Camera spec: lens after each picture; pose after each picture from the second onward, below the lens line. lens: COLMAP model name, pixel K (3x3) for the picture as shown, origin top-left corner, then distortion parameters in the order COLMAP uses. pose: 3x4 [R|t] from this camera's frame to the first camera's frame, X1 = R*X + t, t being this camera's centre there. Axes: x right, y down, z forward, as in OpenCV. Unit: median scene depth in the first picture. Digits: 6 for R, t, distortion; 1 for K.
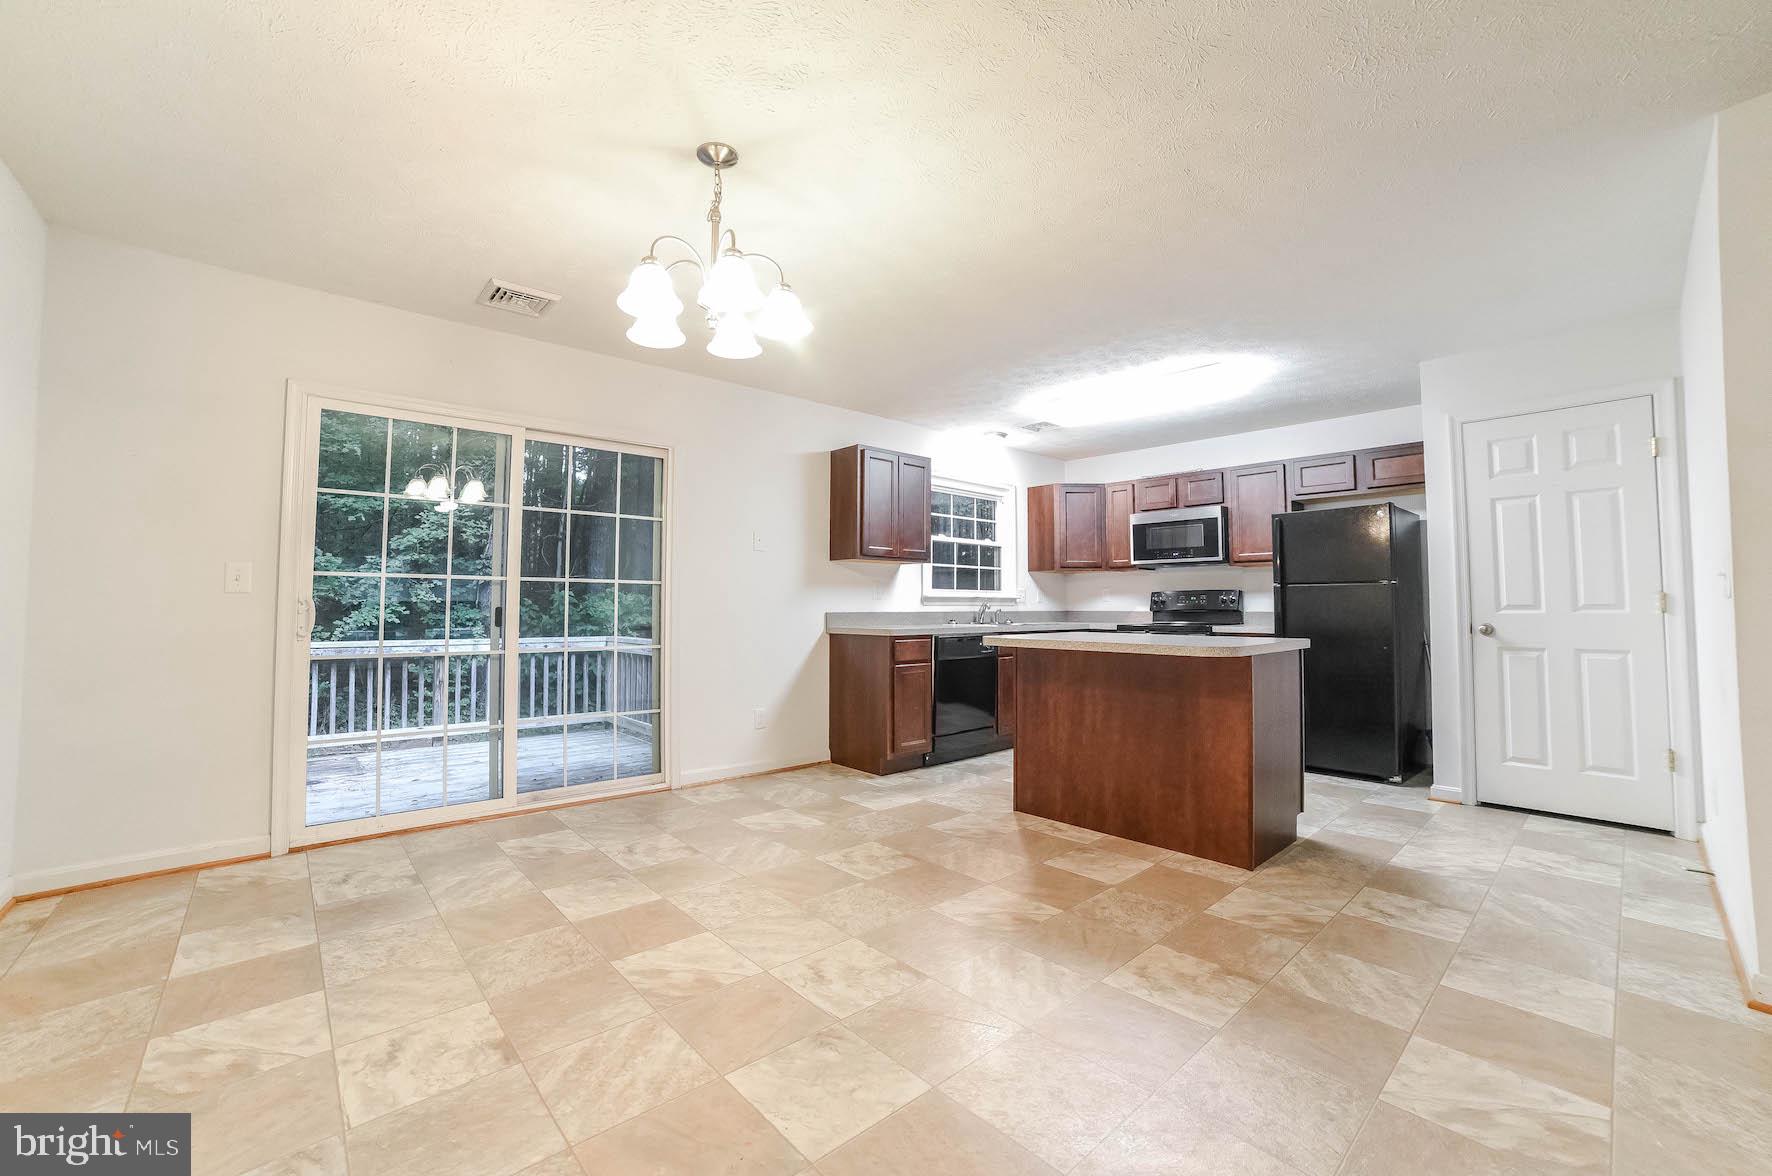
lens RADIAL K [[736.3, 0, 867.6], [0, 736.3, 588.6], [0, 0, 1]] dist [-0.057925, 0.012584]
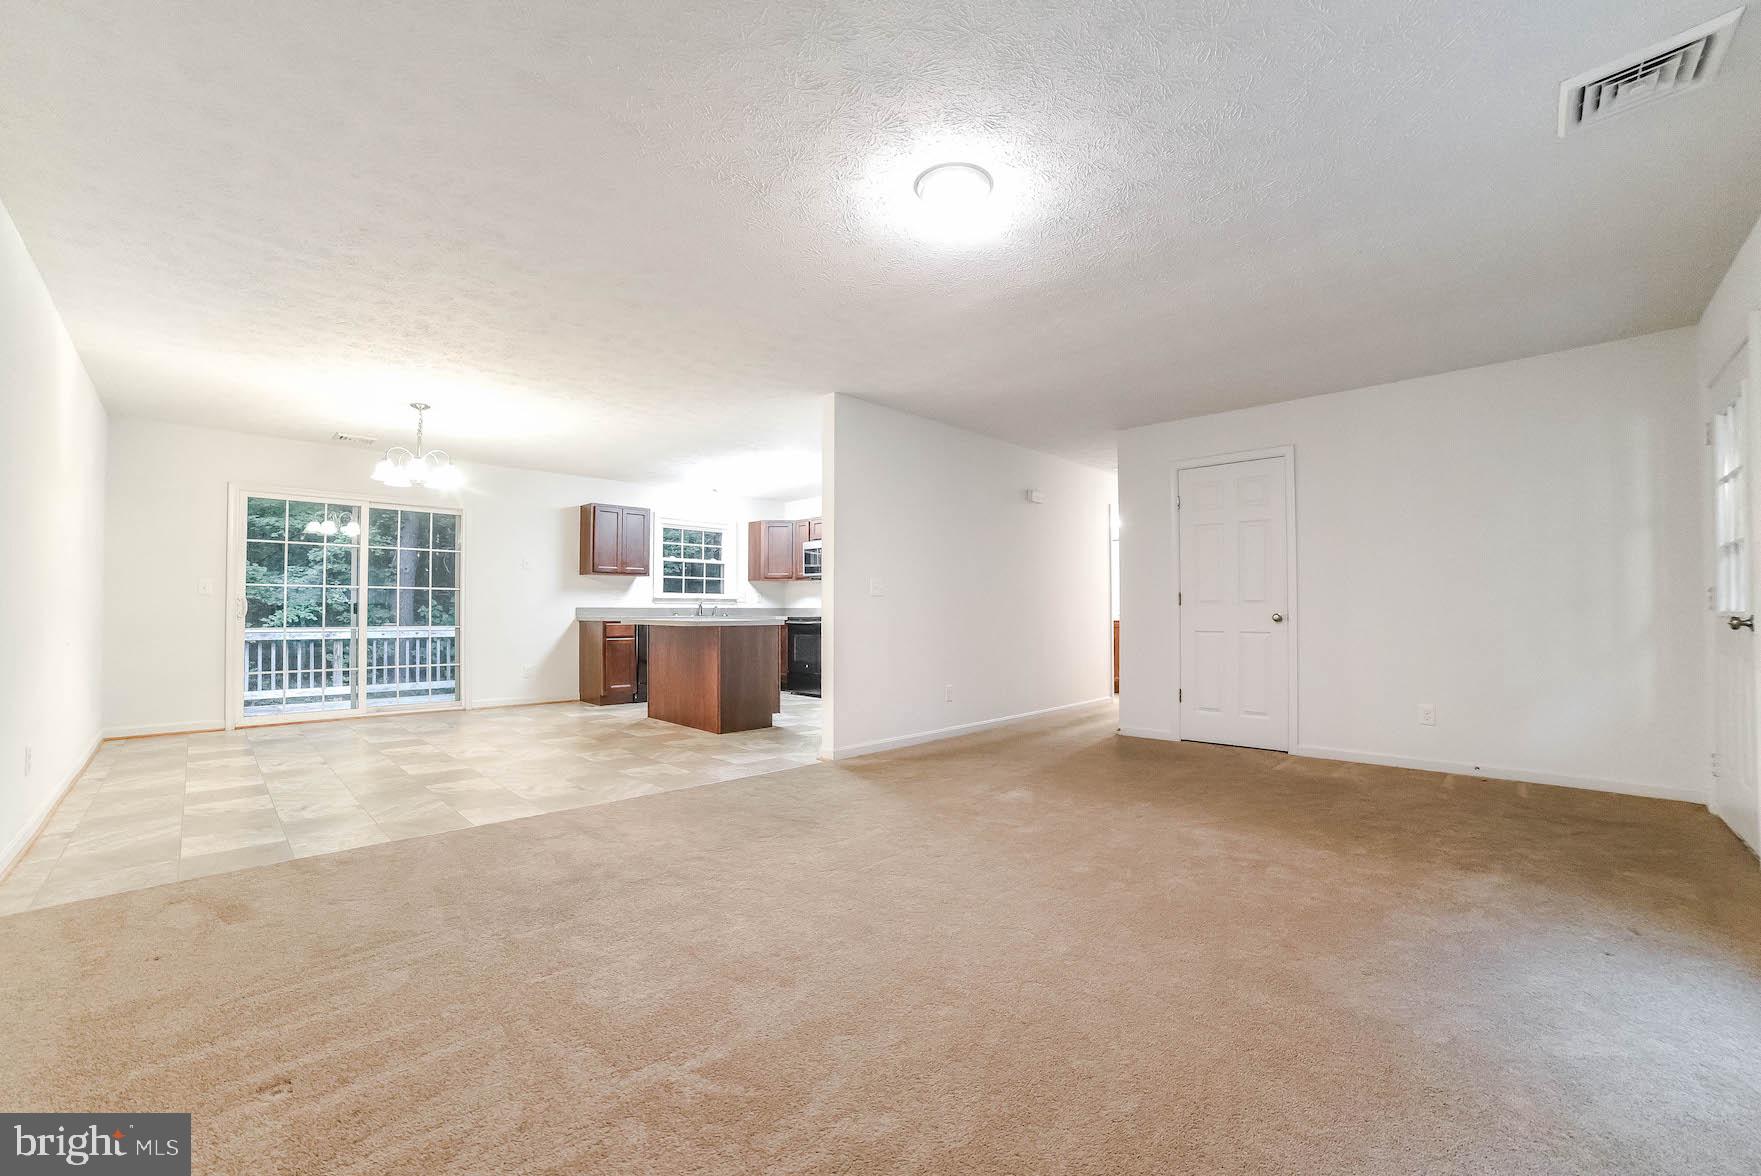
lens RADIAL K [[743.8, 0, 839.6], [0, 743.8, 605.3], [0, 0, 1]] dist [-0.029534, 0.000745]
pose [[0.999684, -0.000402, 0.025125, 0.424369], [-0.000028, 0.999854, 0.017107, -0.000097], [-0.025128, -0.017103, 0.999538, -0.552654]]
